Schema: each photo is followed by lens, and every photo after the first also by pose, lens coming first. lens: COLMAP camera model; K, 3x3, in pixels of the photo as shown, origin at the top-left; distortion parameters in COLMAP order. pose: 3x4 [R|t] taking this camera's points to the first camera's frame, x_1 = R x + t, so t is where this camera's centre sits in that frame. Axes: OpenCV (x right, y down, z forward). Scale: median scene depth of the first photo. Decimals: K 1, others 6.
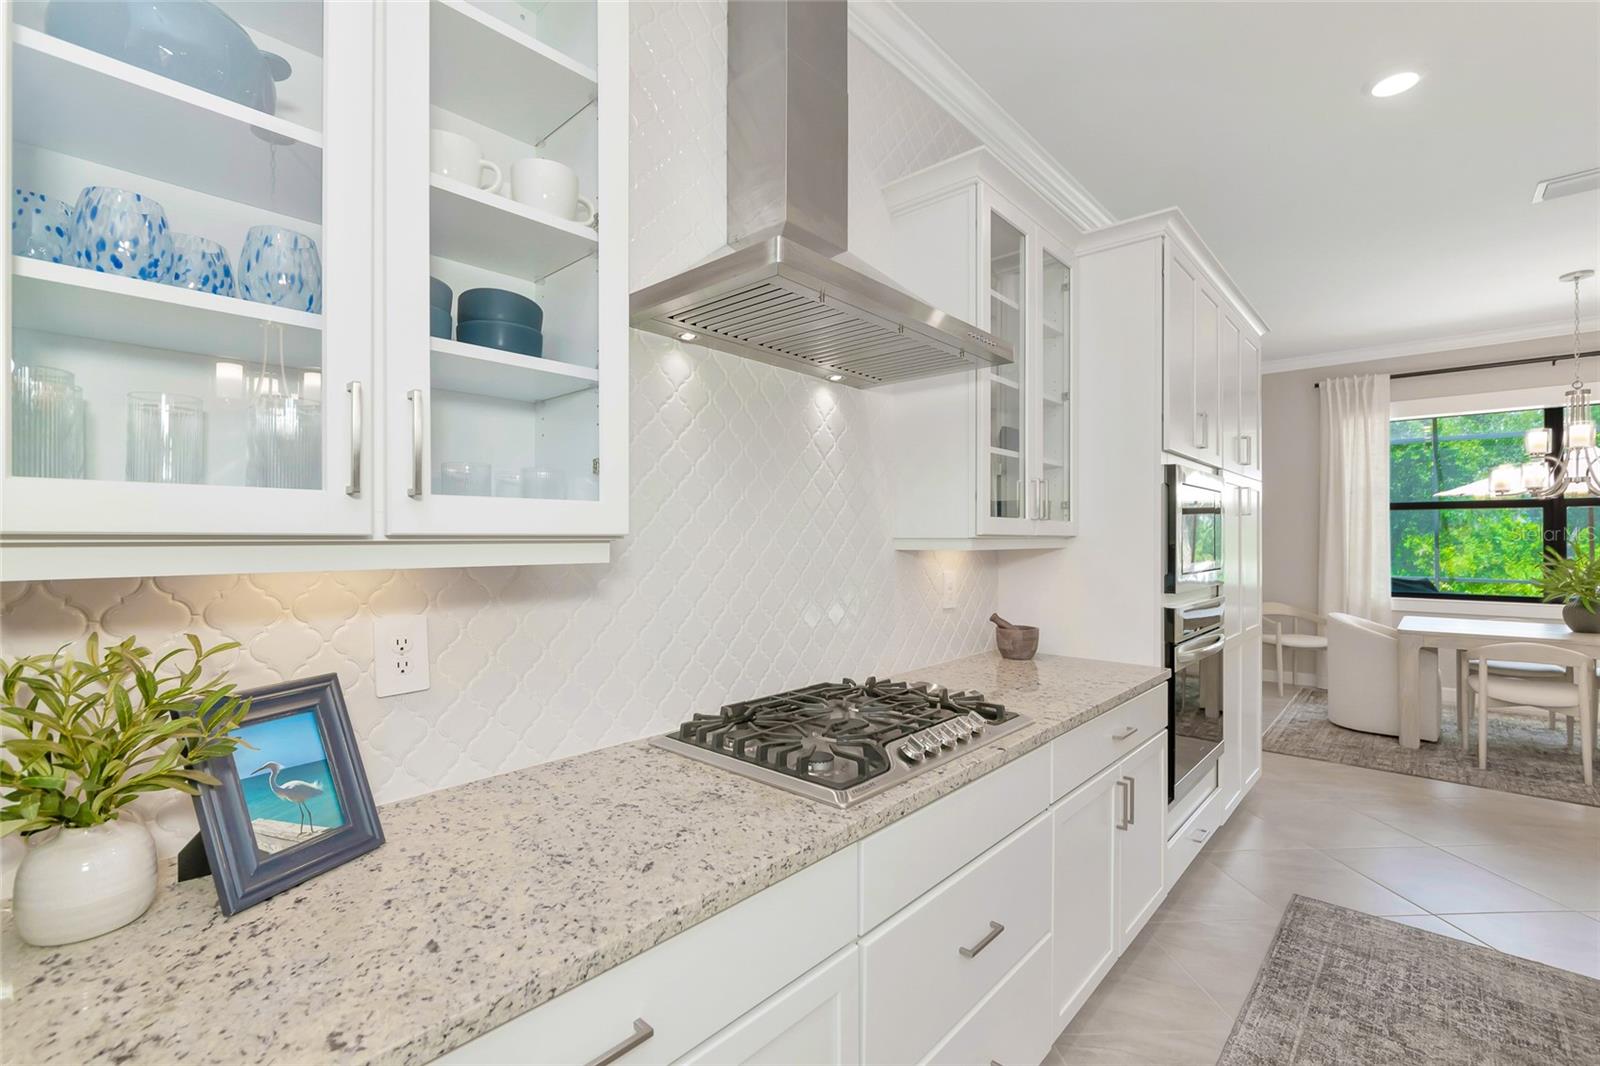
lens RADIAL K [[707.5, 0, 794.9], [0, 707.5, 536.8], [0, 0, 1]] dist [-0.007605, 0.000749]
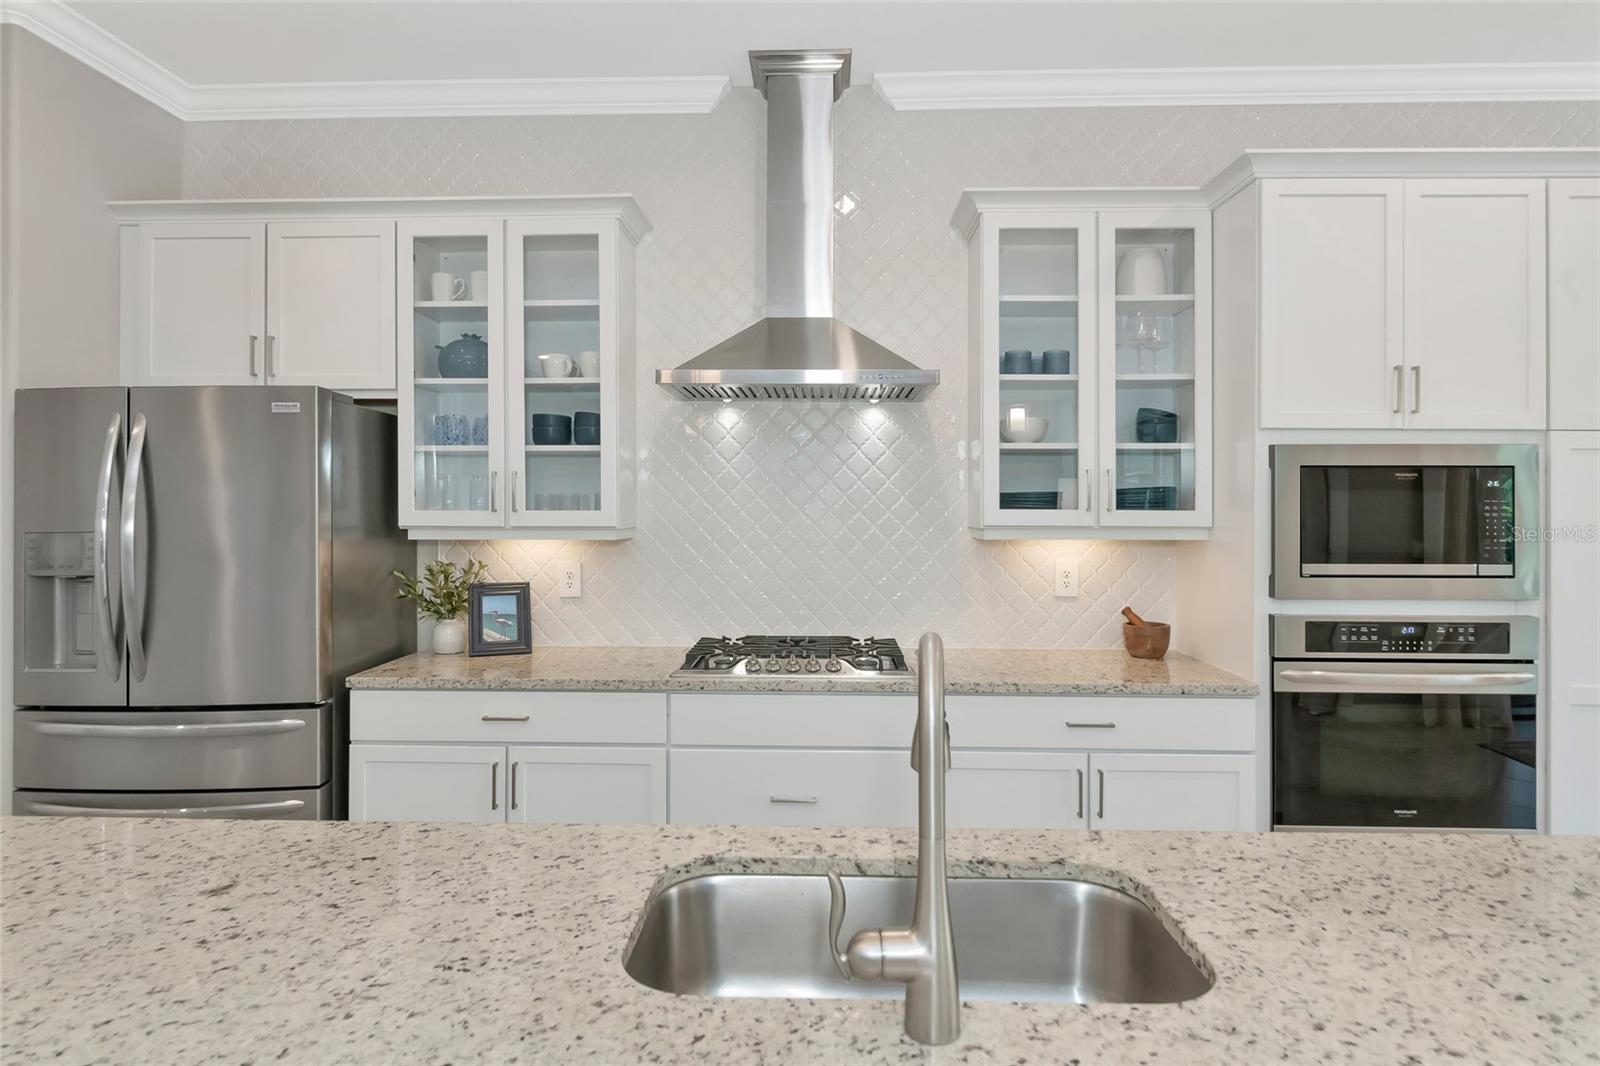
lens RADIAL K [[893.4, 0, 793.0], [0, 893.4, 500.6], [0, 0, 1]] dist [0.000334, 0.000163]
pose [[0.649541, -0.002008, -0.760324, 1.051900], [0.000156, 0.999997, -0.002508, -0.036343], [0.760327, 0.001510, 0.649539, -0.143222]]
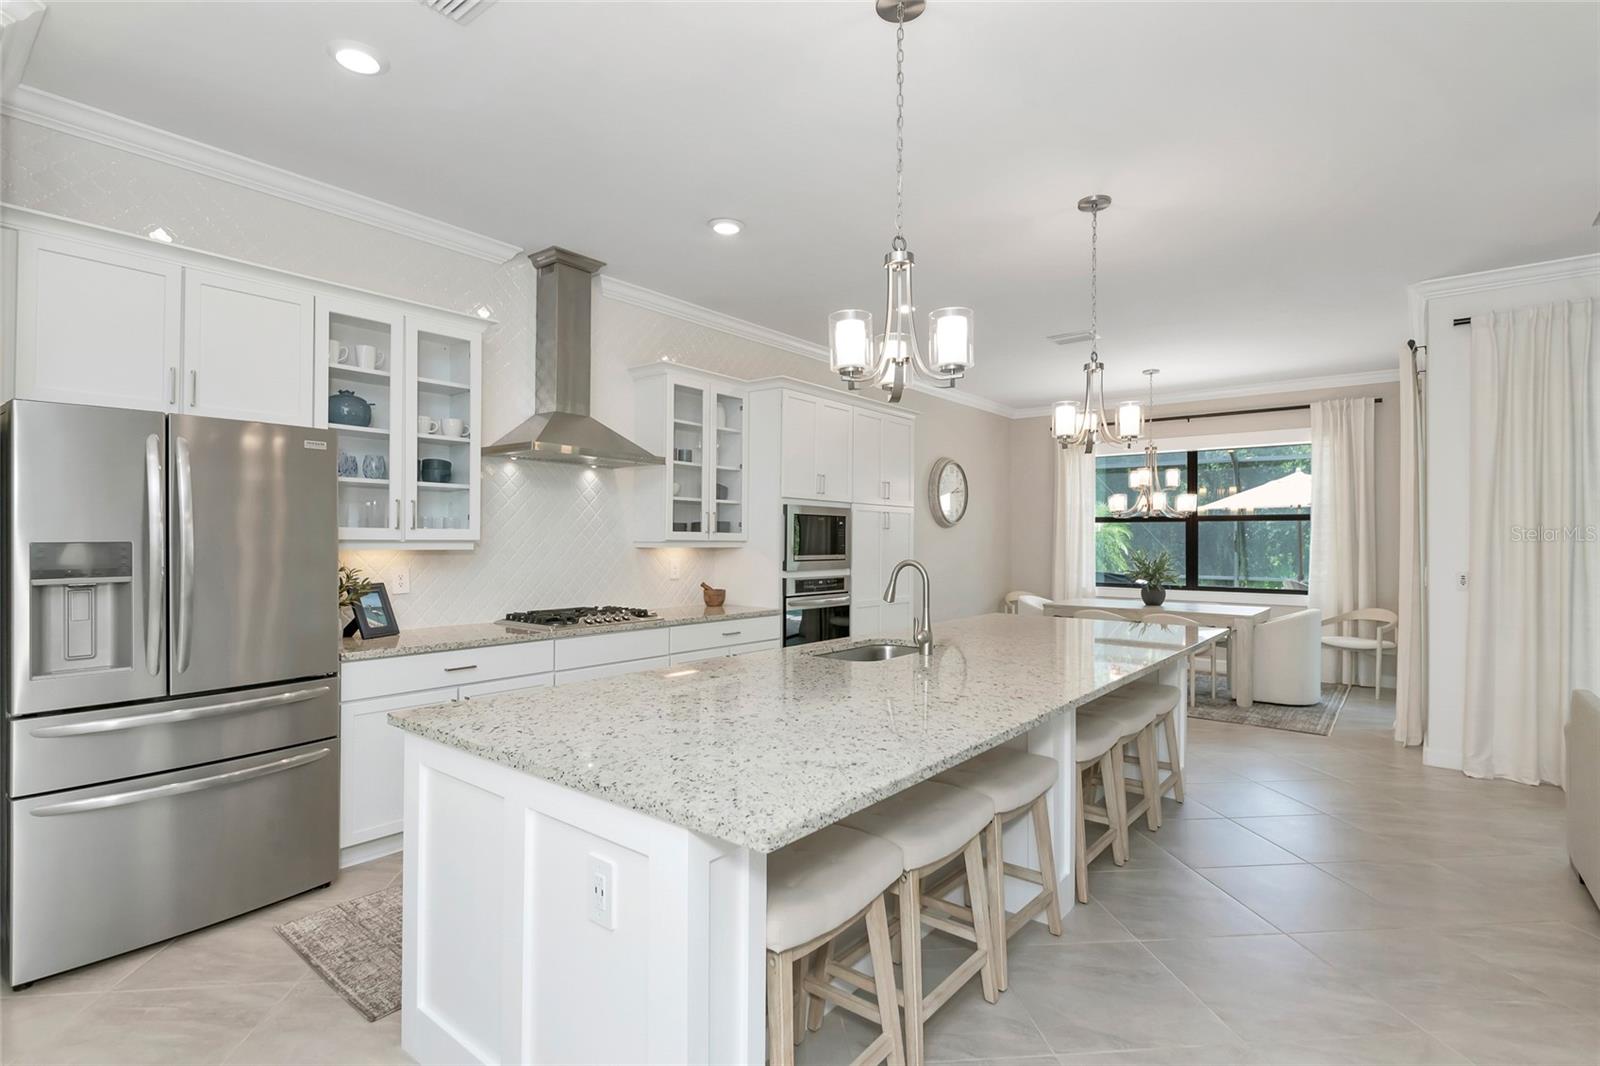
lens RADIAL K [[781.1, 0, 800.0], [0, 781.1, 533.0], [0, 0, 1]] dist [0.000936, 0.000260]
pose [[0.997770, 0.006737, 0.066409, 0.464114], [-0.006280, 0.999955, -0.007080, -0.009406], [-0.066454, 0.006647, 0.997767, -1.240481]]
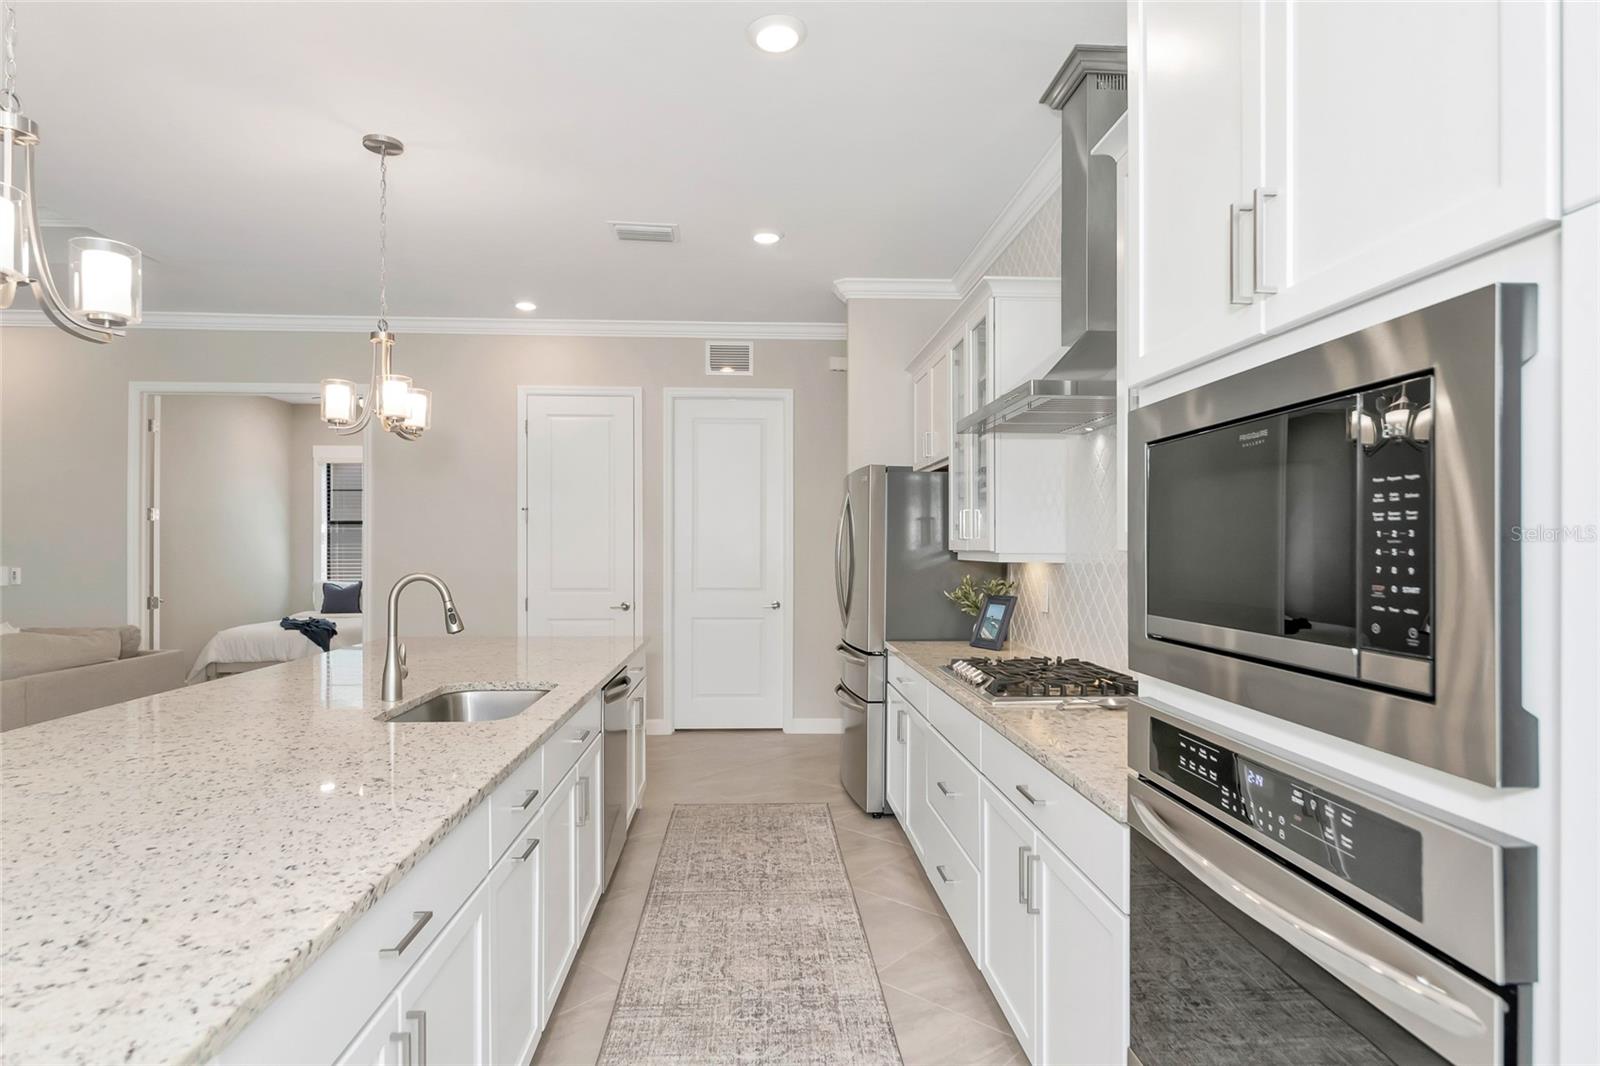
lens RADIAL K [[863.1, 0, 800.0], [0, 863.1, 533.0], [0, 0, 1]] dist [-0.026550, -0.000197]
pose [[-0.698060, -0.013638, -0.715909, 1.233419], [-0.002164, 0.999854, -0.016937, -0.006247], [0.716036, -0.010274, -0.697988, 1.356351]]
